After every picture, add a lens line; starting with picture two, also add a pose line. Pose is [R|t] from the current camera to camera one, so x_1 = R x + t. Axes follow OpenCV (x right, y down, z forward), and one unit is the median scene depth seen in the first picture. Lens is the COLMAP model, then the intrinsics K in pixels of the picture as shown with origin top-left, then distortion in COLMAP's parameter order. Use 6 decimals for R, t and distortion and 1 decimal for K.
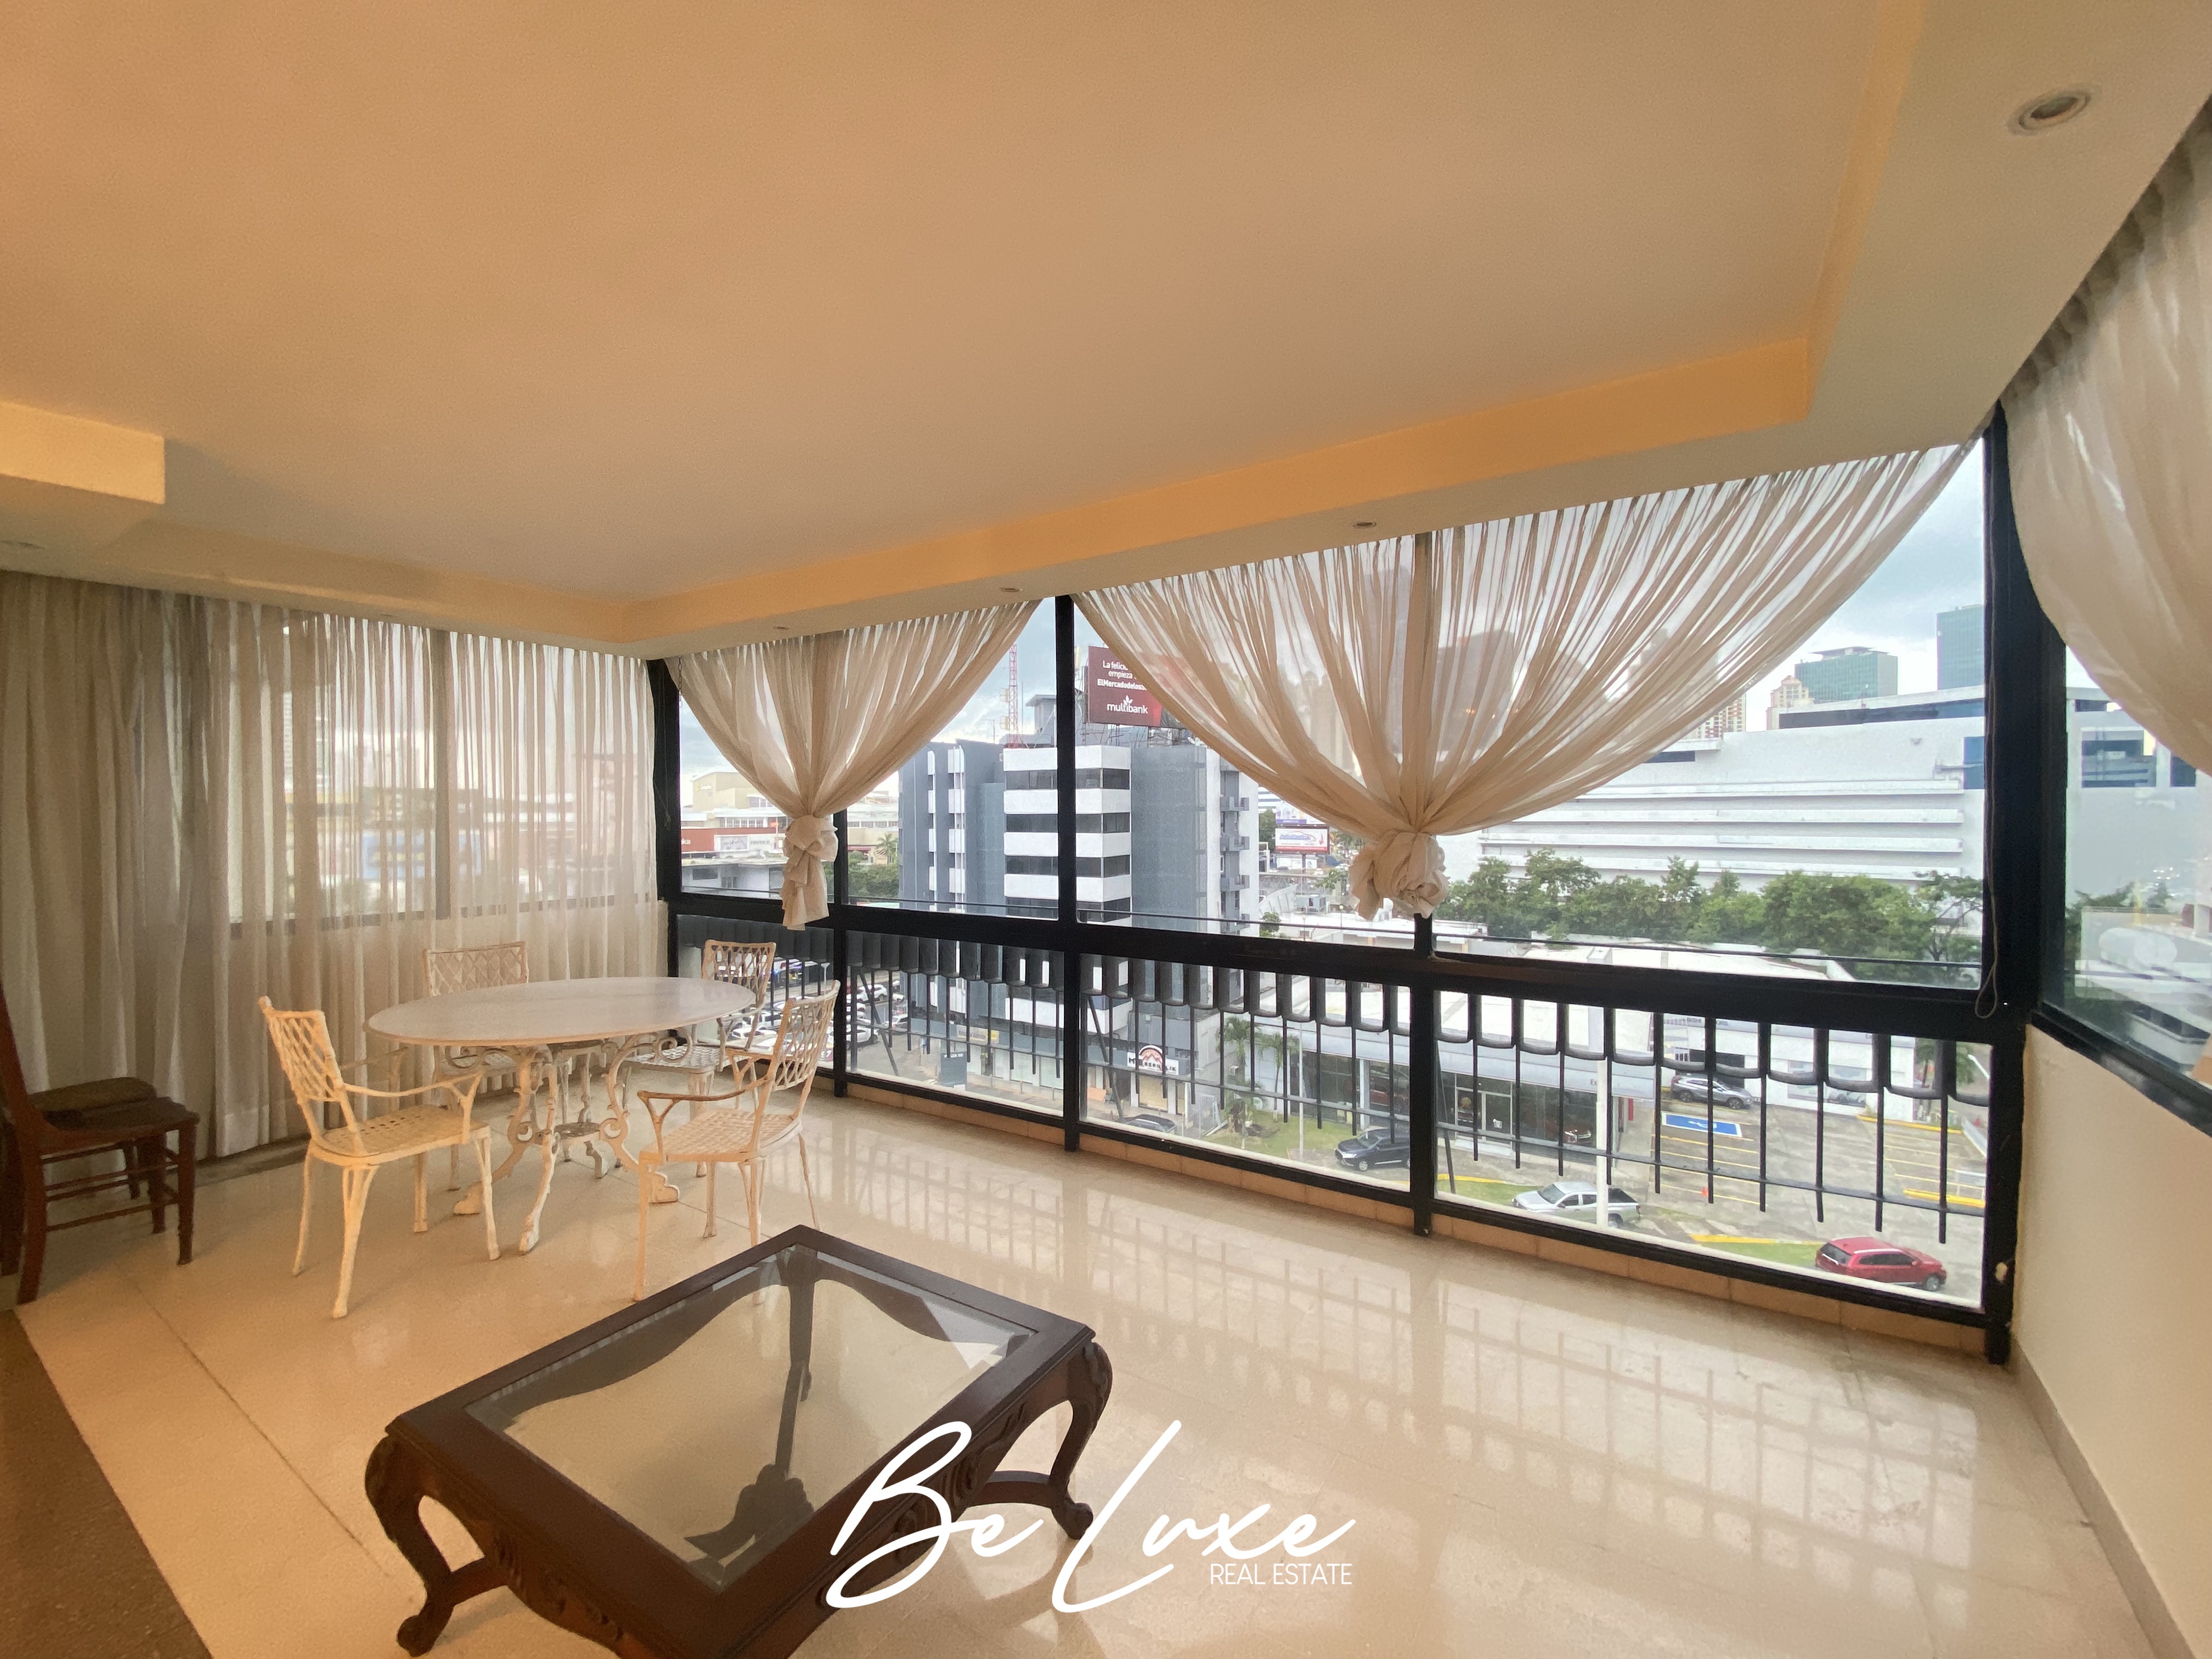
lens RADIAL K [[895.9, 0, 1120.8], [0, 895.9, 829.5], [0, 0, 1]] dist [0.026970, -0.013153]
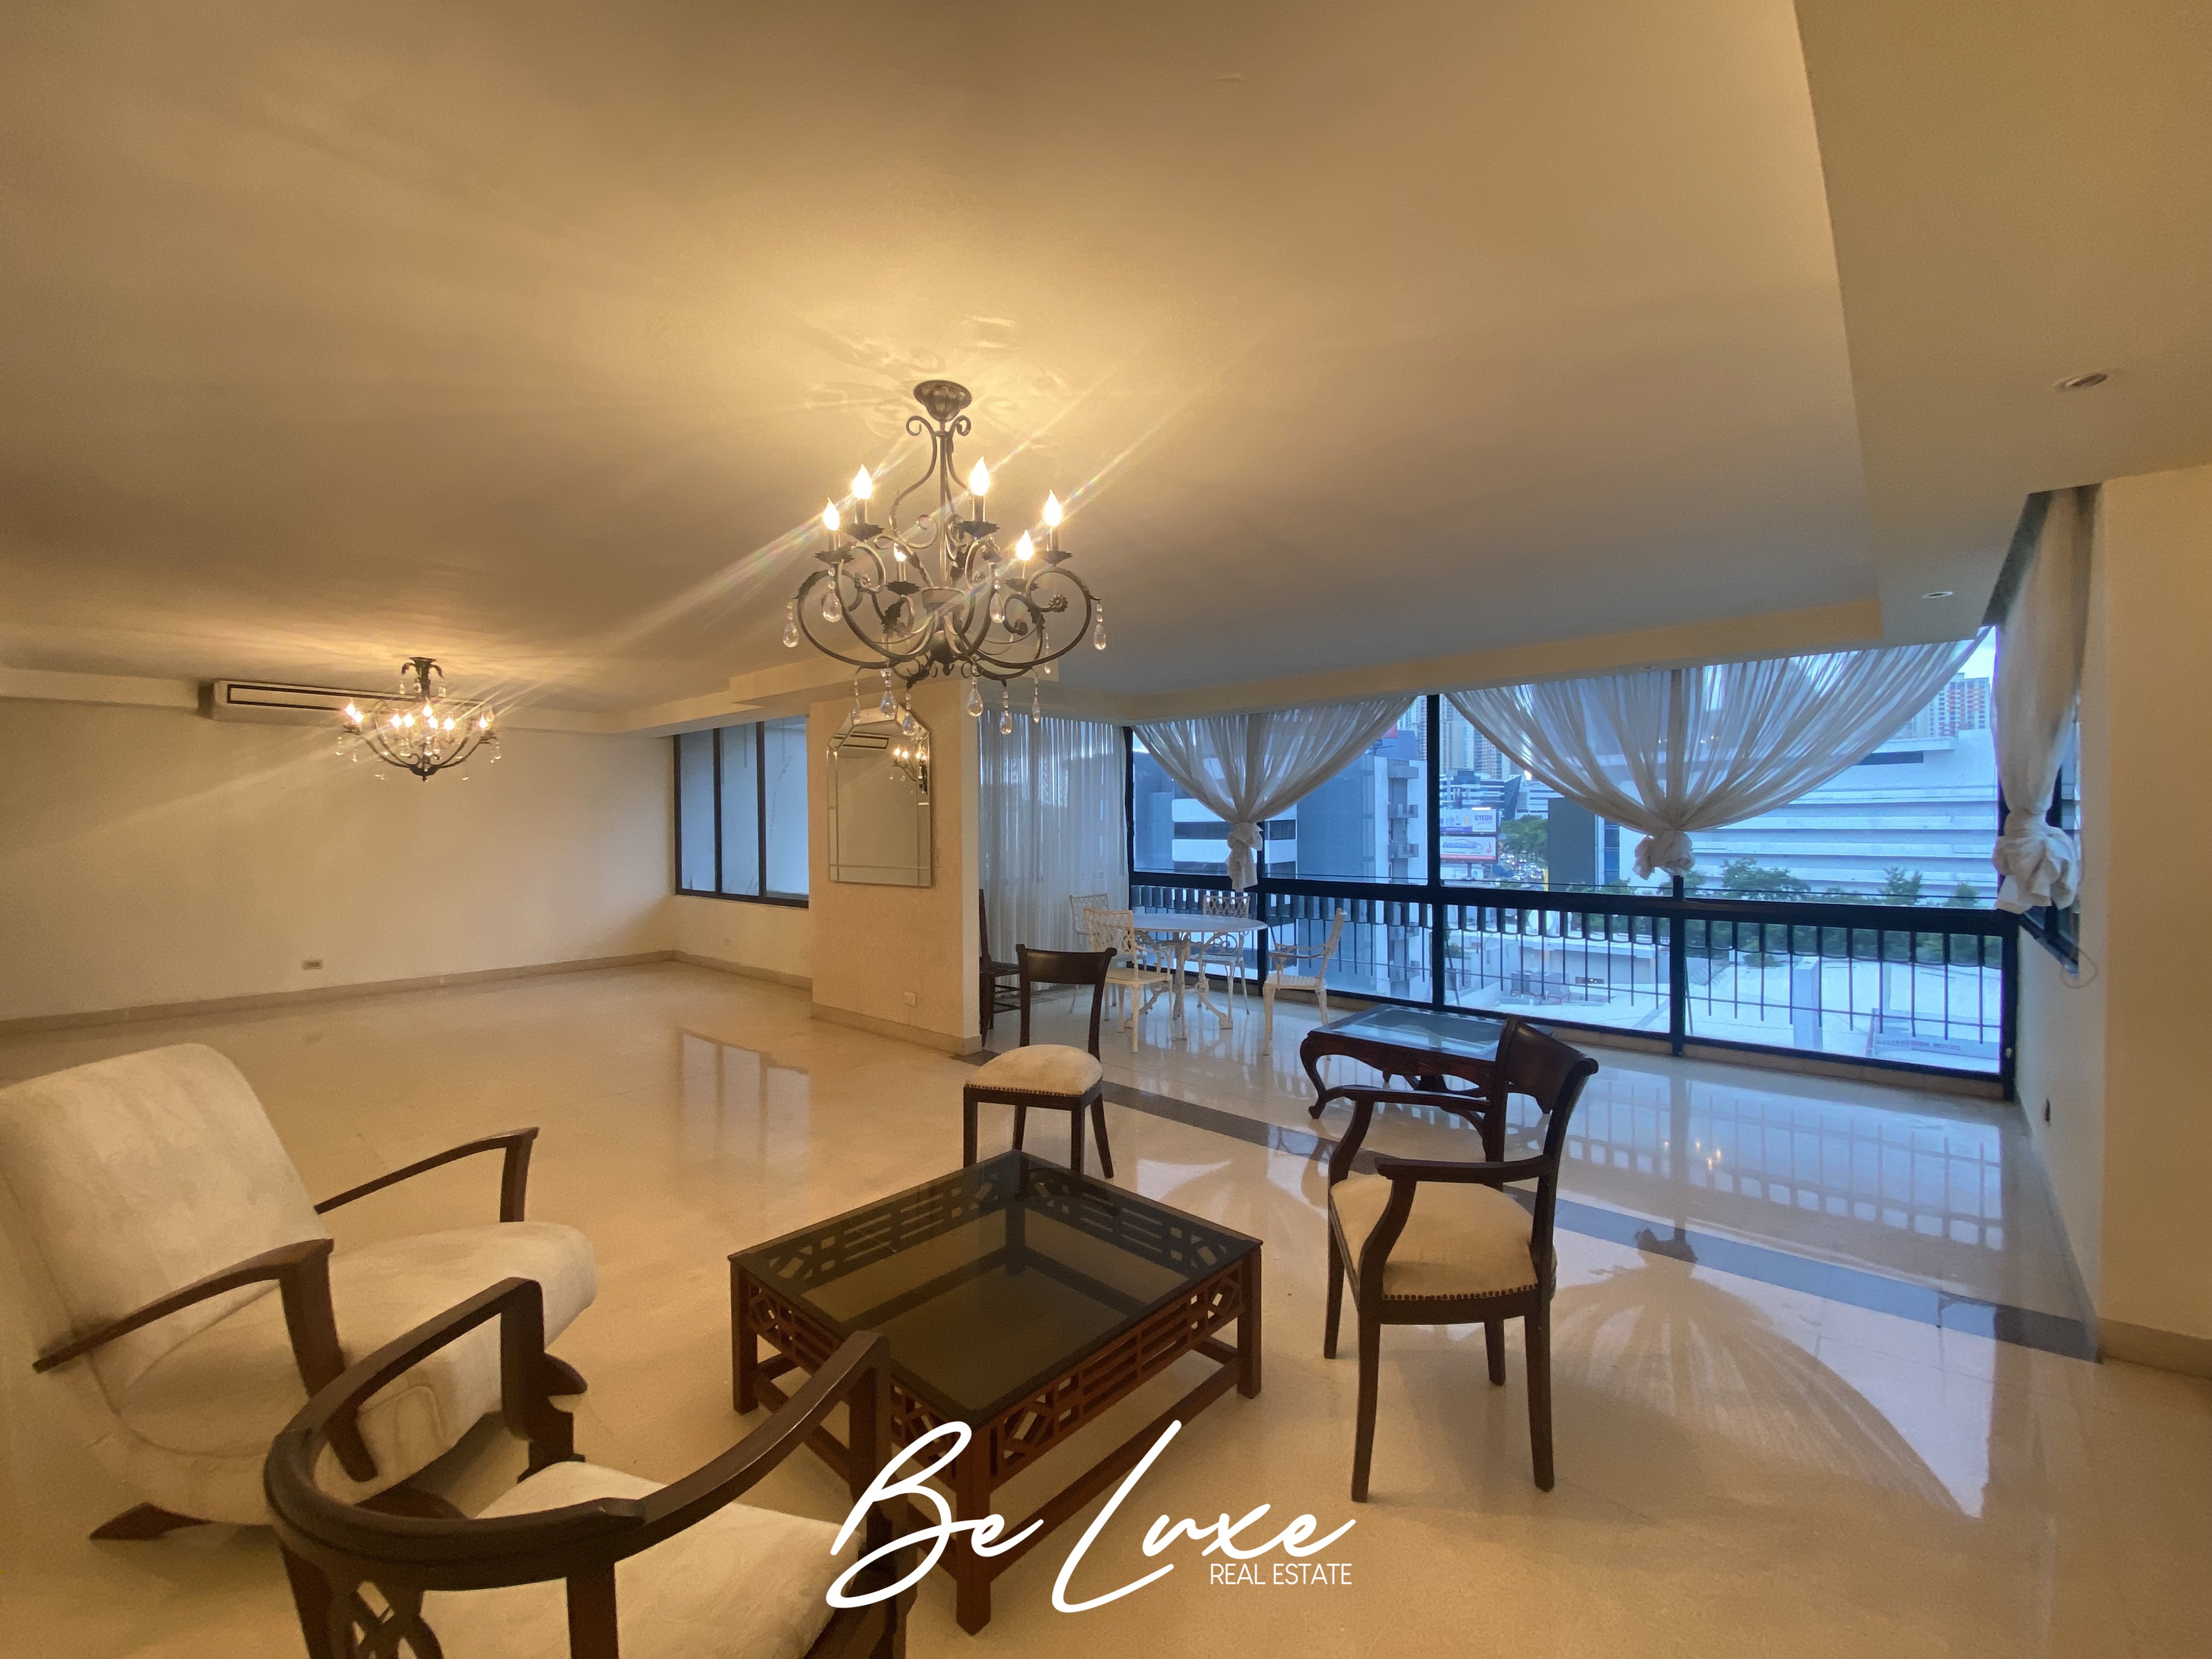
lens RADIAL K [[913.0, 0, 1113.2], [0, 913.0, 820.0], [0, 0, 1]] dist [0.006151, -0.000212]
pose [[0.986790, -0.001405, -0.161996, -0.044569], [-0.001679, 0.999820, -0.018898, 0.001692], [0.161994, 0.018921, 0.986610, -0.092044]]
